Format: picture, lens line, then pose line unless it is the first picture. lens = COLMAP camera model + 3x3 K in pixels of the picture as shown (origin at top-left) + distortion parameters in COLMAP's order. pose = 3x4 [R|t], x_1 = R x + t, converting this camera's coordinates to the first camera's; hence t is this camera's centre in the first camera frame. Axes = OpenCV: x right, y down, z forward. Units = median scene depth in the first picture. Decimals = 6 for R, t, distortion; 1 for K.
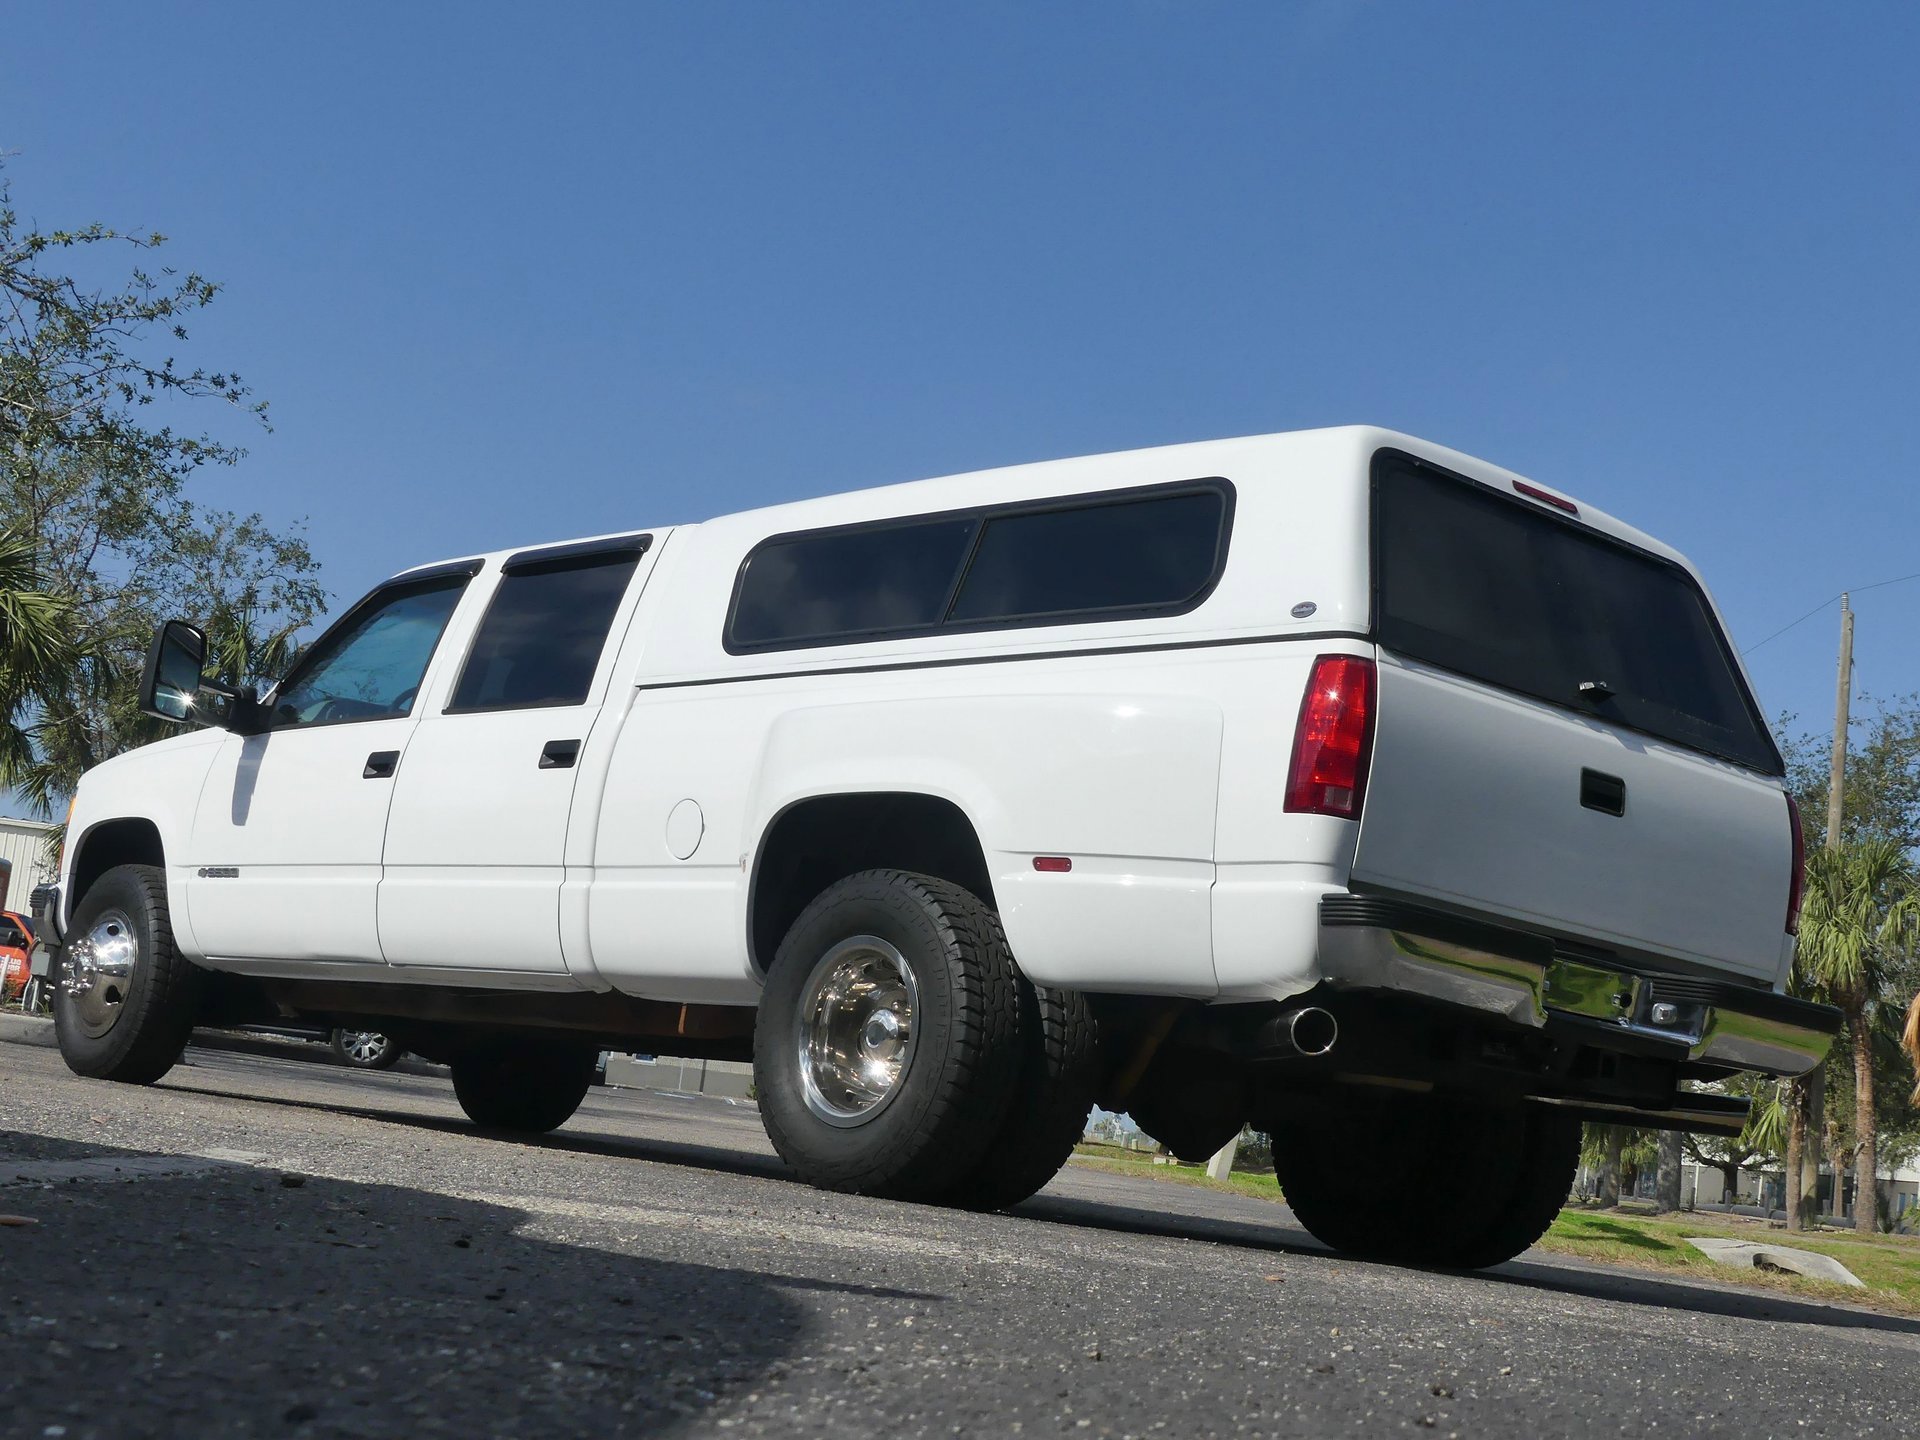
lens RADIAL K [[2912.9, 0, 950.4], [0, 2912.9, 733.0], [0, 0, 1]] dist [-0.037336, 0.000000]
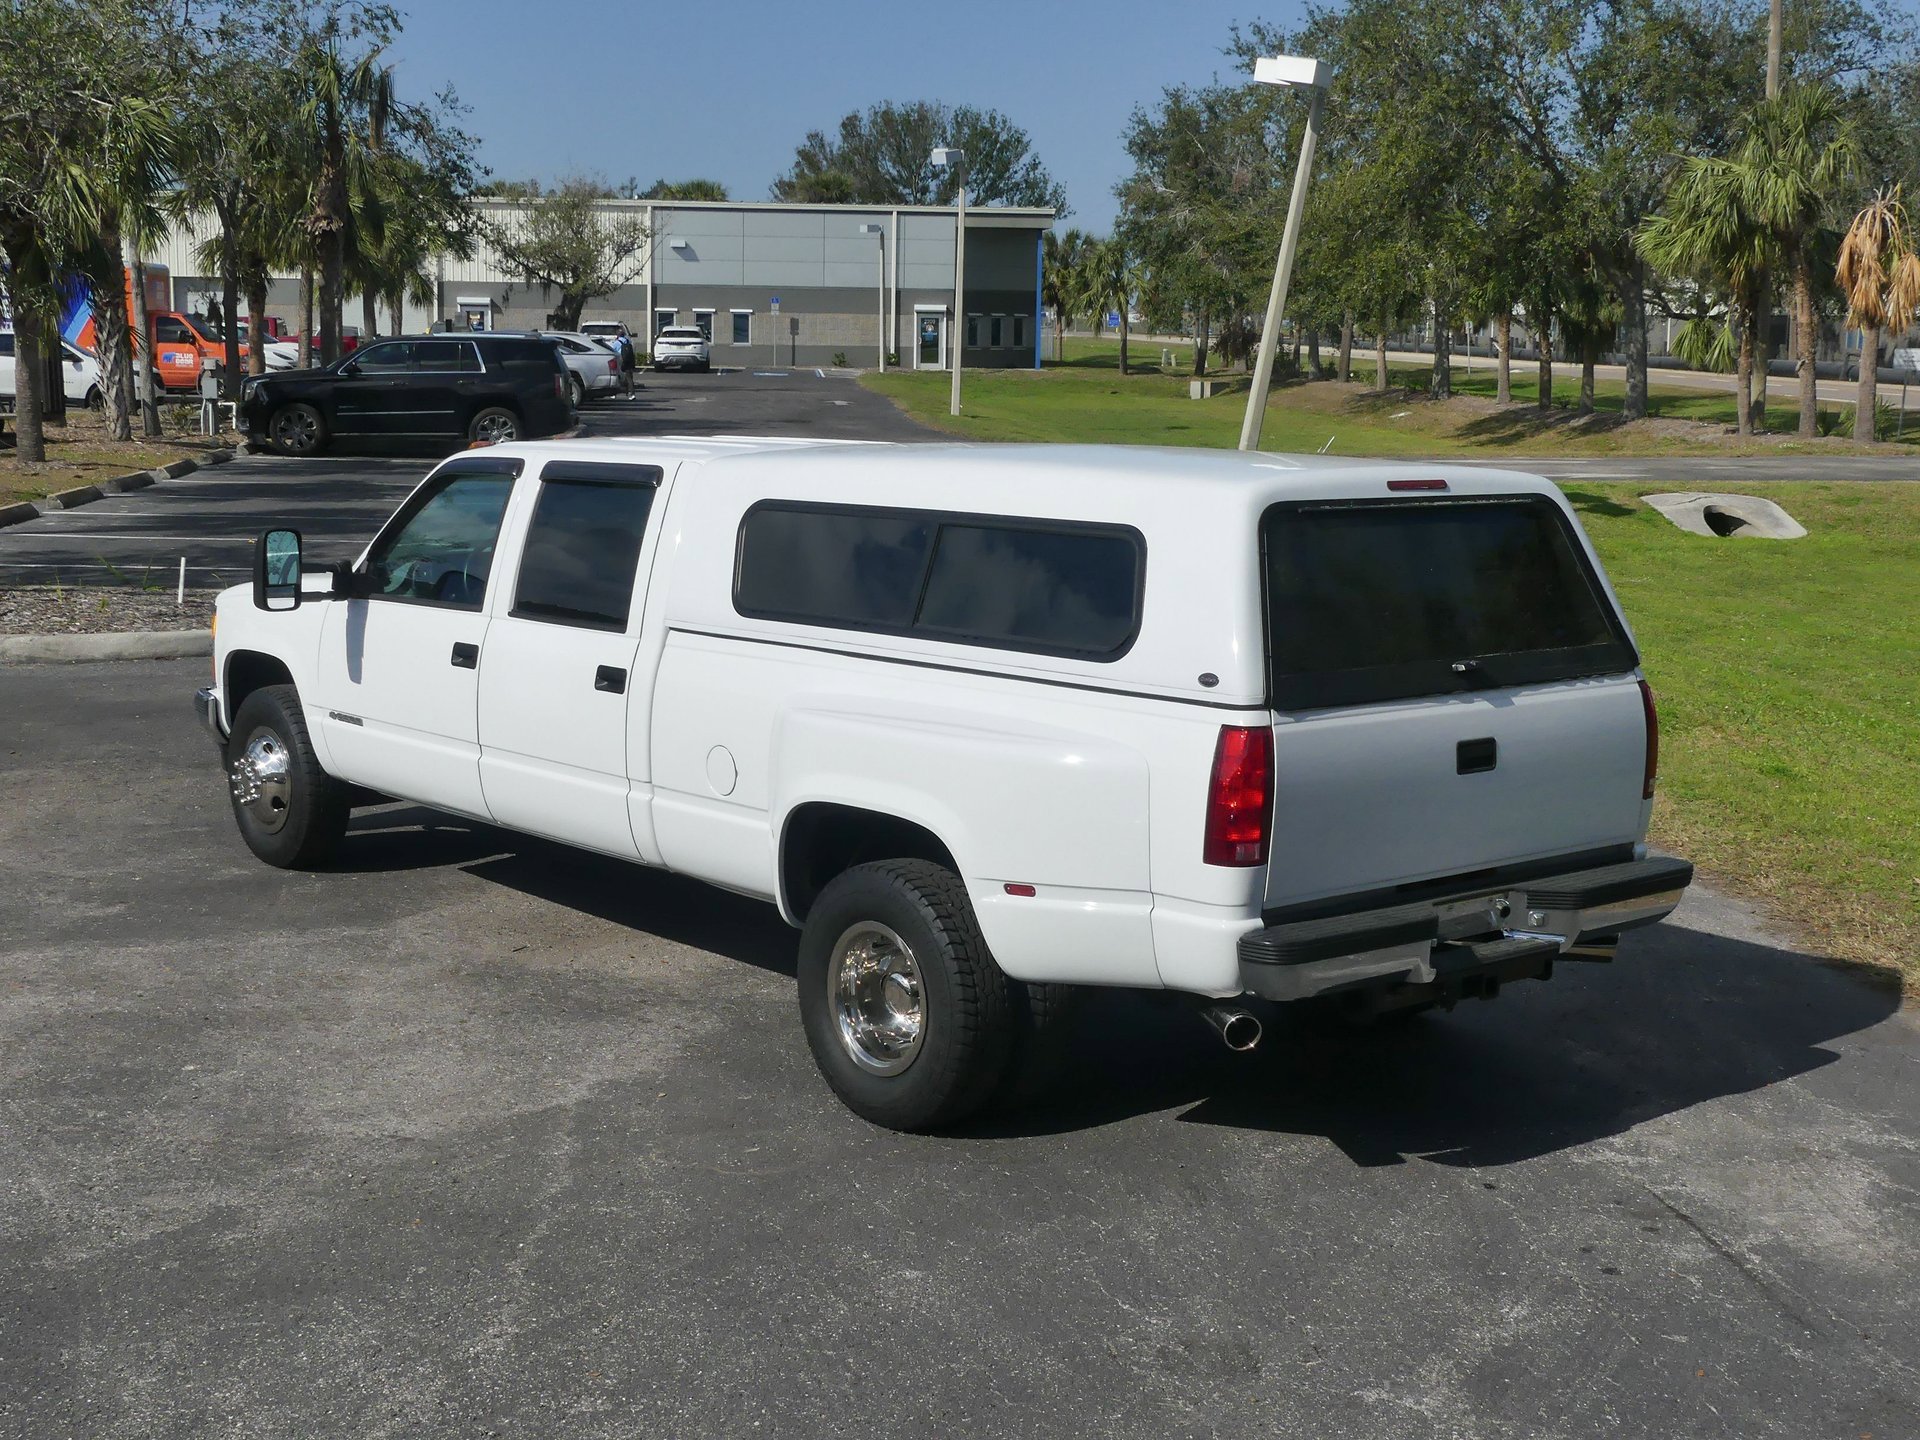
lens RADIAL K [[2531.3, 0, 940.4], [0, 2531.3, 720.5], [0, 0, 1]] dist [-0.020547, 0.000000]
pose [[0.993633, -0.103139, -0.045341, 0.043542], [0.111755, 0.953337, 0.280463, -0.245126], [0.014299, -0.283745, 0.958793, 0.006364]]
